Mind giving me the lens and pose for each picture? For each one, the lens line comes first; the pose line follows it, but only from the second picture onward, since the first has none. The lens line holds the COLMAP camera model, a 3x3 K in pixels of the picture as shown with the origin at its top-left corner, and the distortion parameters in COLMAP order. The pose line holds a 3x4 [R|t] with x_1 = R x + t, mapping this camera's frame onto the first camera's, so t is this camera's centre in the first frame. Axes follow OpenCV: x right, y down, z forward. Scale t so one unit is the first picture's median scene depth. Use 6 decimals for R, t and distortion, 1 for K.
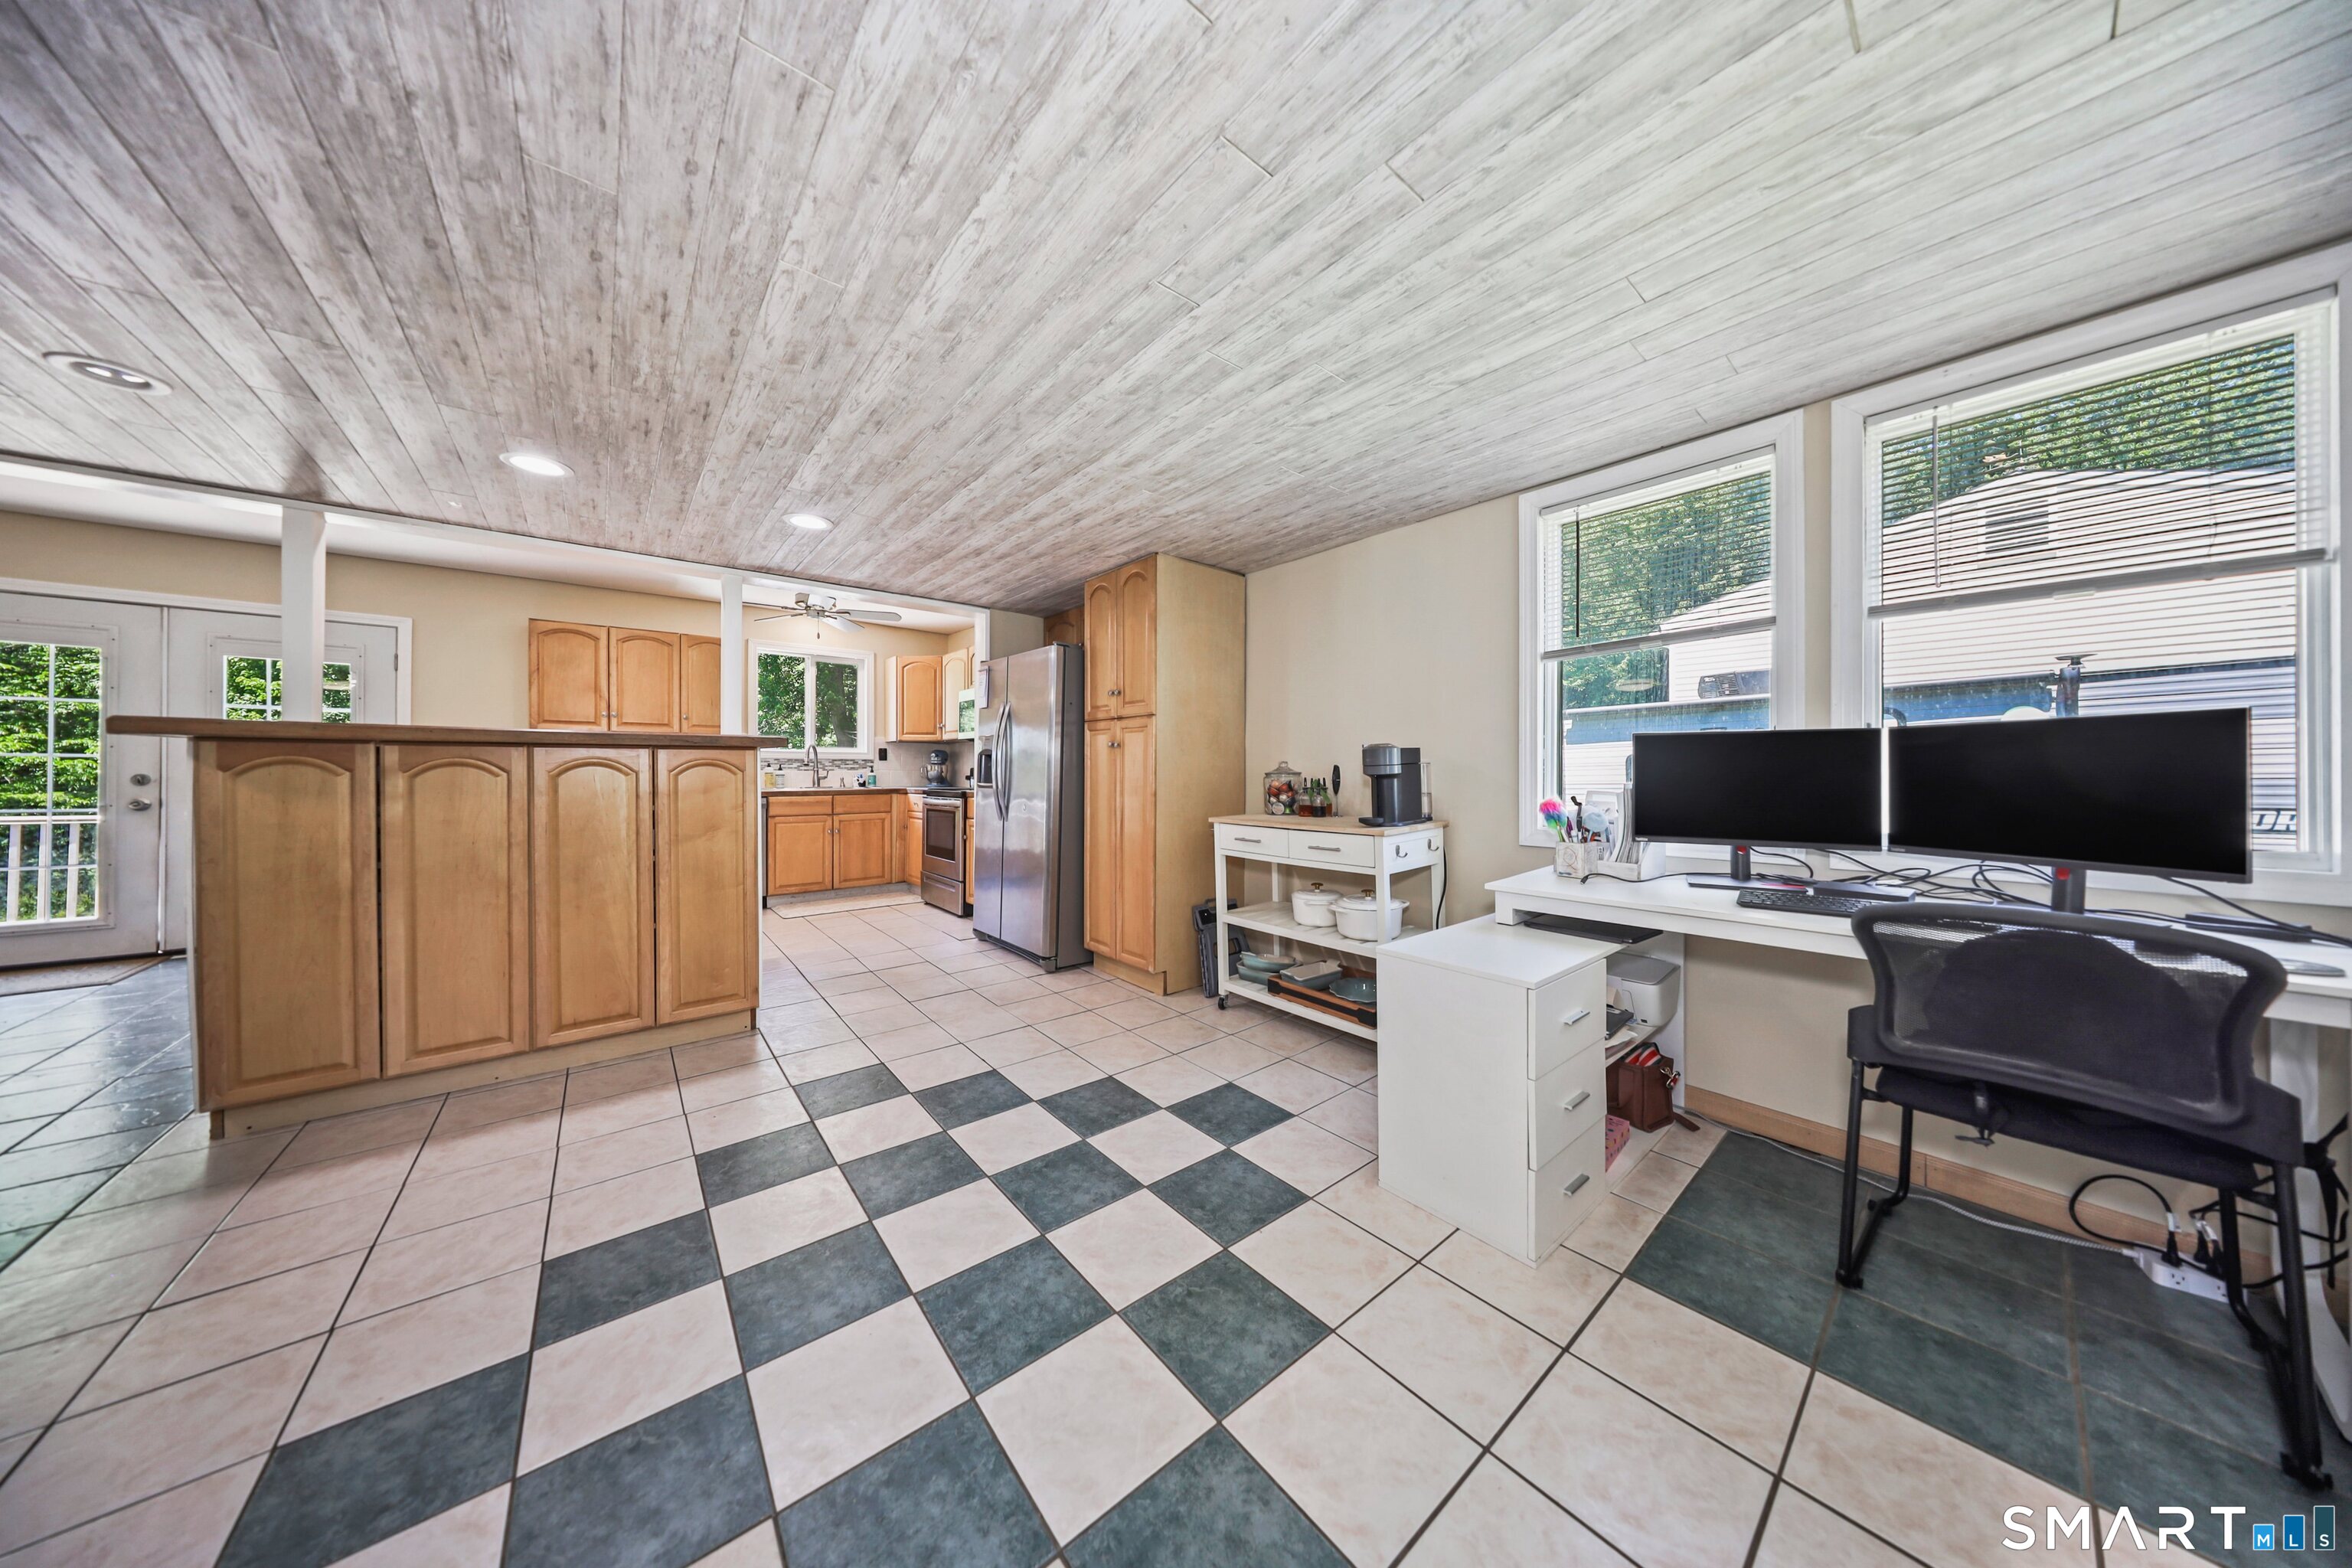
lens RADIAL K [[691.4, 0, 1164.7], [0, 691.4, 773.7], [0, 0, 1]] dist [0.001647, 0.000041]
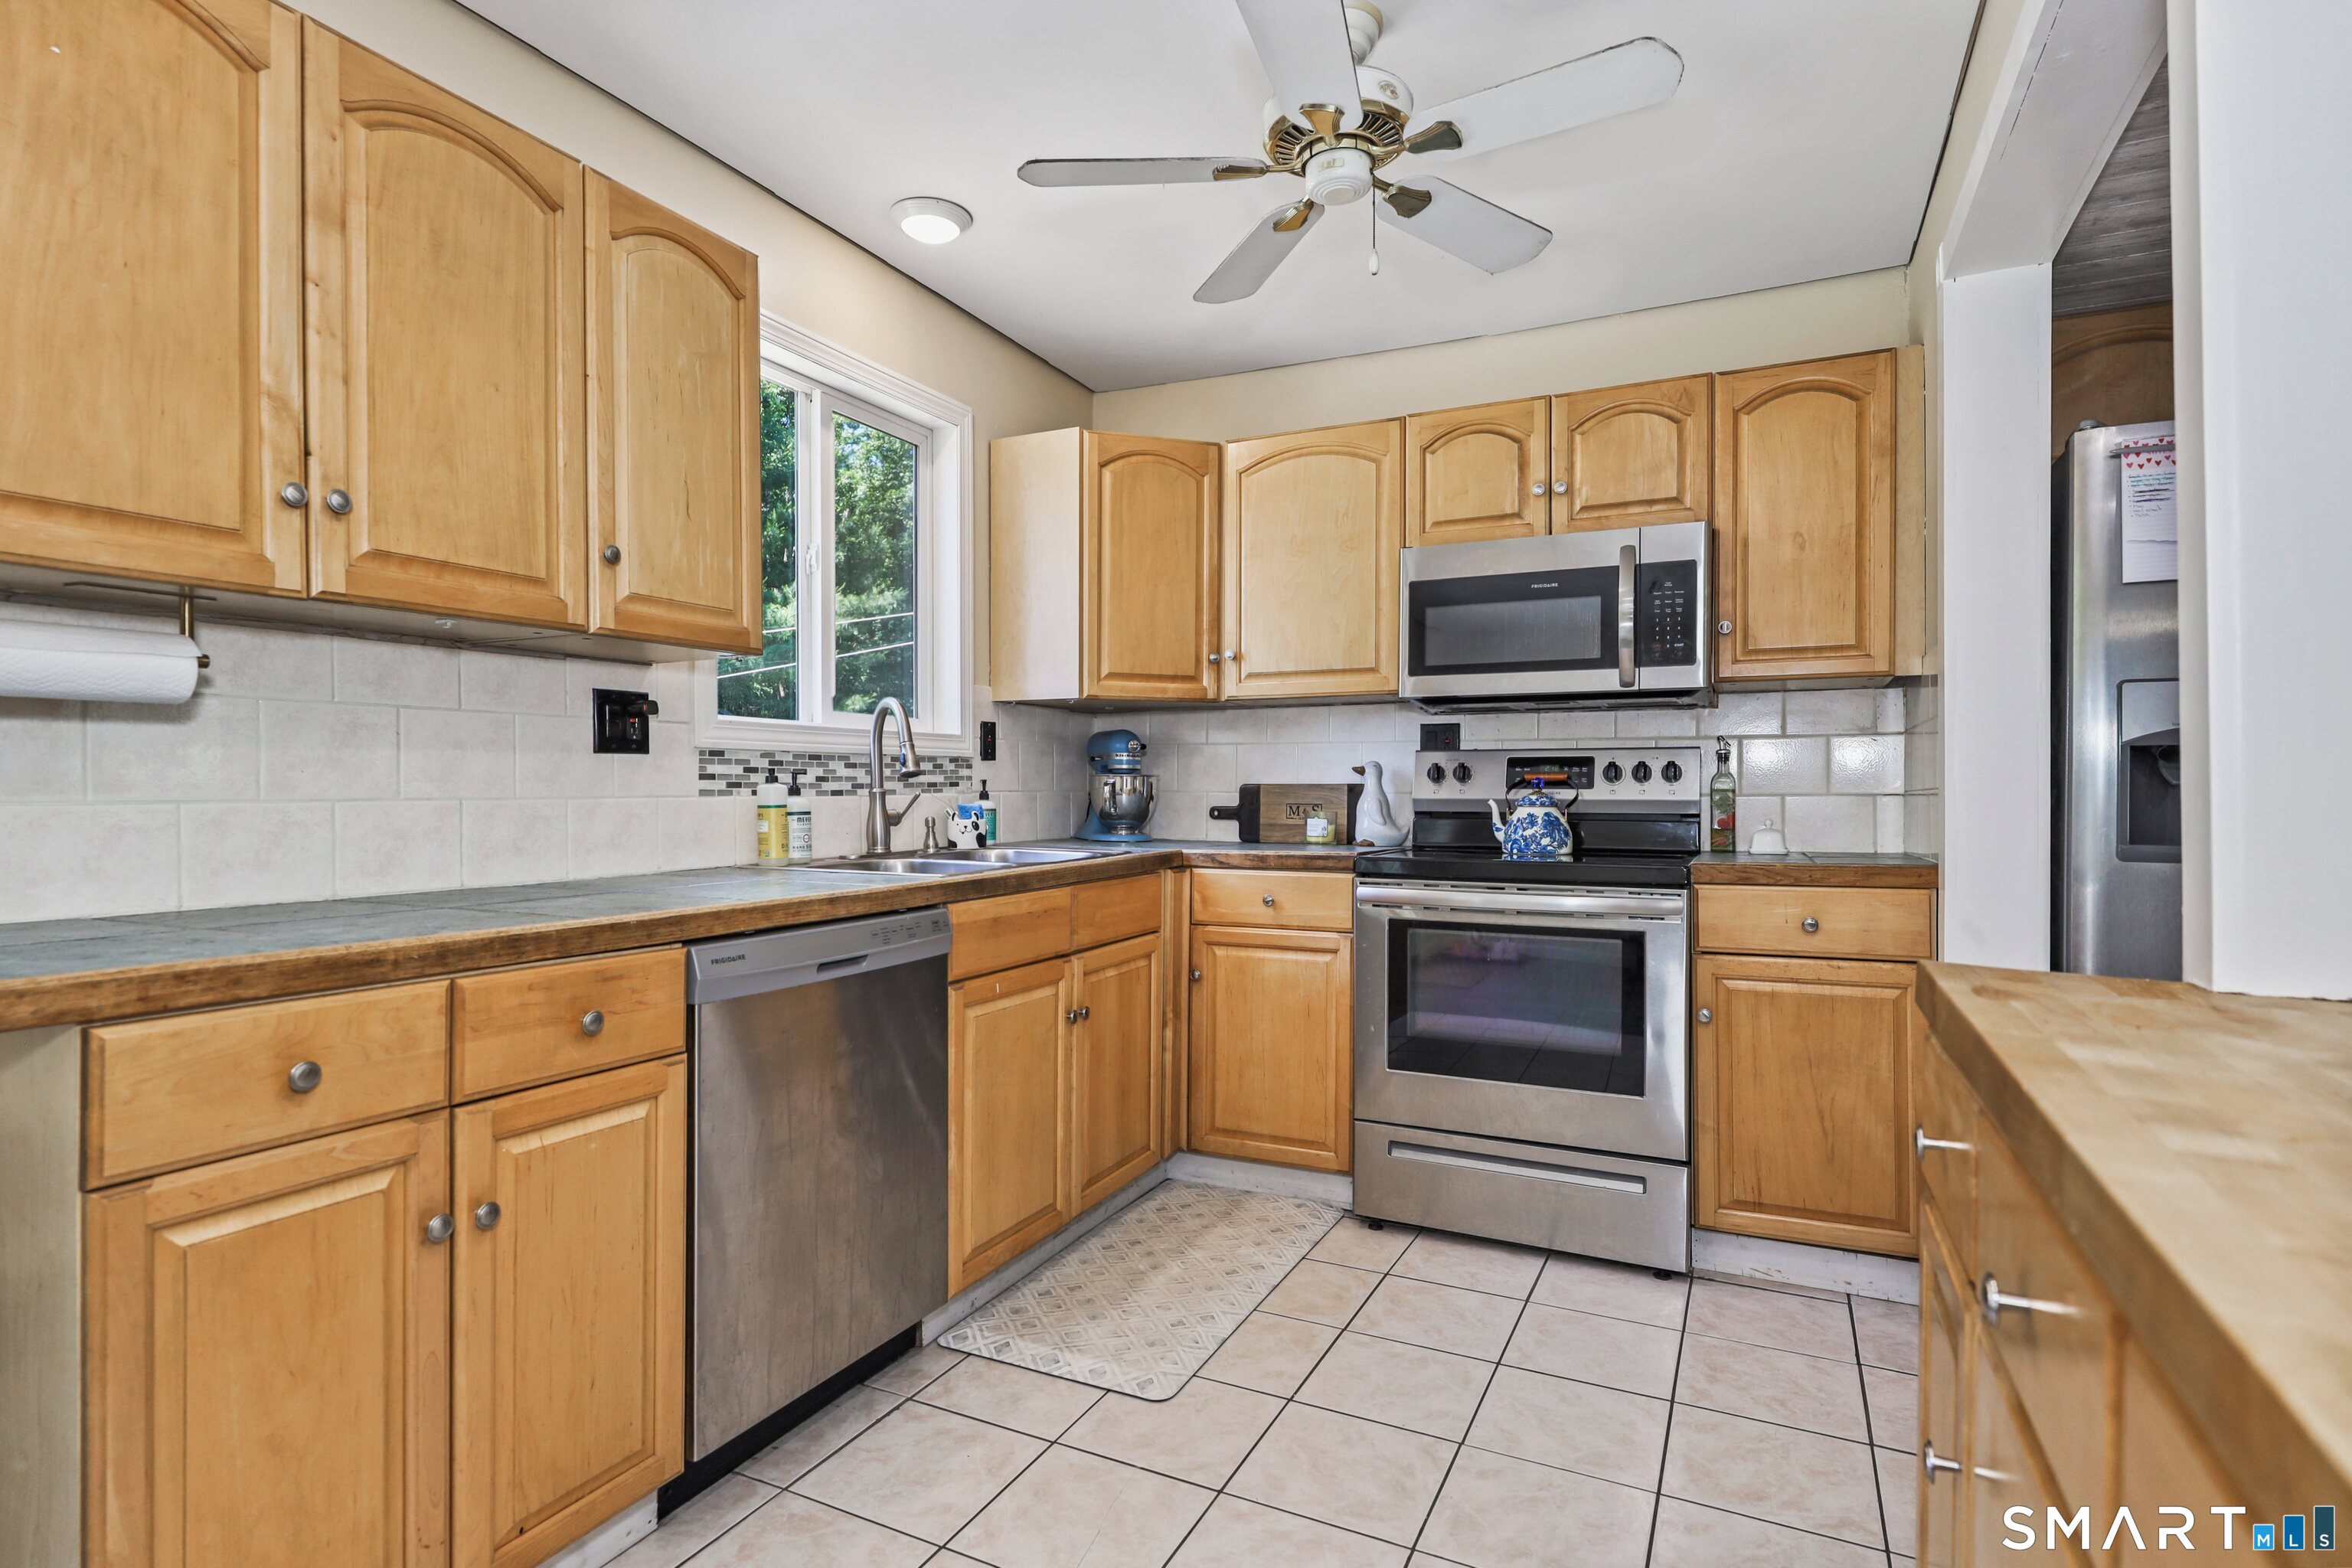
lens RADIAL K [[1185.0, 0, 1157.1], [0, 1185.0, 791.8], [0, 0, 1]] dist [0.001422, -0.000028]
pose [[0.912040, -0.002693, 0.410093, -1.343399], [0.000708, 0.999987, 0.004992, -0.018282], [-0.410101, -0.004262, 0.912030, 1.149098]]
